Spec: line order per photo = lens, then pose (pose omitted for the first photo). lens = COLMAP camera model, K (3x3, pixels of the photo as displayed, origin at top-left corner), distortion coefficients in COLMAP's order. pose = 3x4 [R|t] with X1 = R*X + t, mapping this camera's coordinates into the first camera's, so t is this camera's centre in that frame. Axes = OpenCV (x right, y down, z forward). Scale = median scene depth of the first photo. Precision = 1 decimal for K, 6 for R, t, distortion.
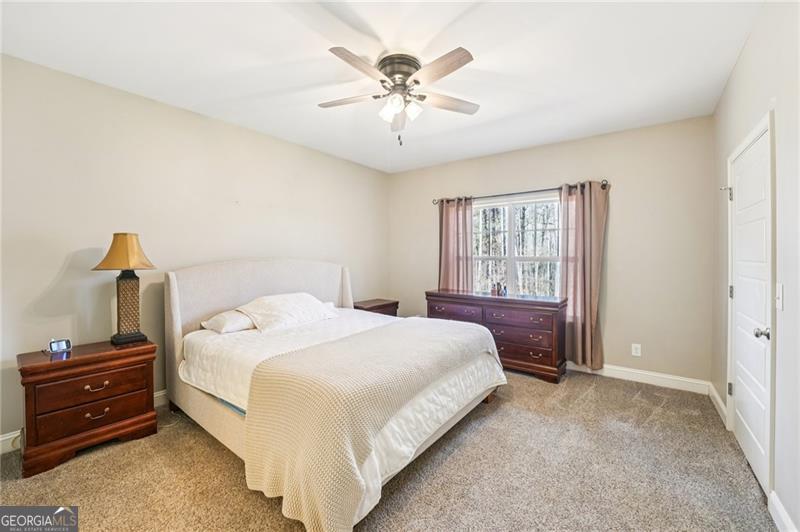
lens RADIAL K [[331.8, 0, 398.1], [0, 331.8, 257.2], [0, 0, 1]] dist [-0.020499, 0.000050]
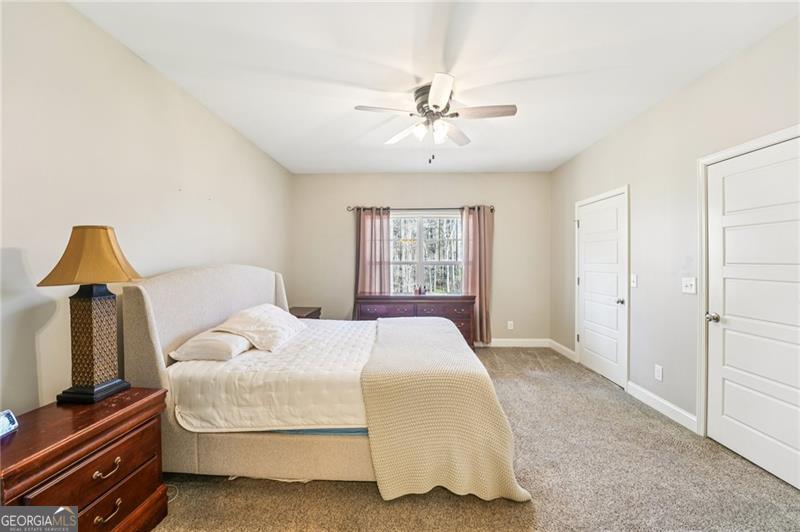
lens RADIAL K [[331.0, 0, 402.3], [0, 331.0, 263.1], [0, 0, 1]] dist [-0.018425, 0.000209]
pose [[0.809784, -0.007503, 0.586681, -0.497869], [0.006094, 0.999972, 0.004377, -0.000564], [-0.586697, 0.000031, 0.809807, 0.093334]]
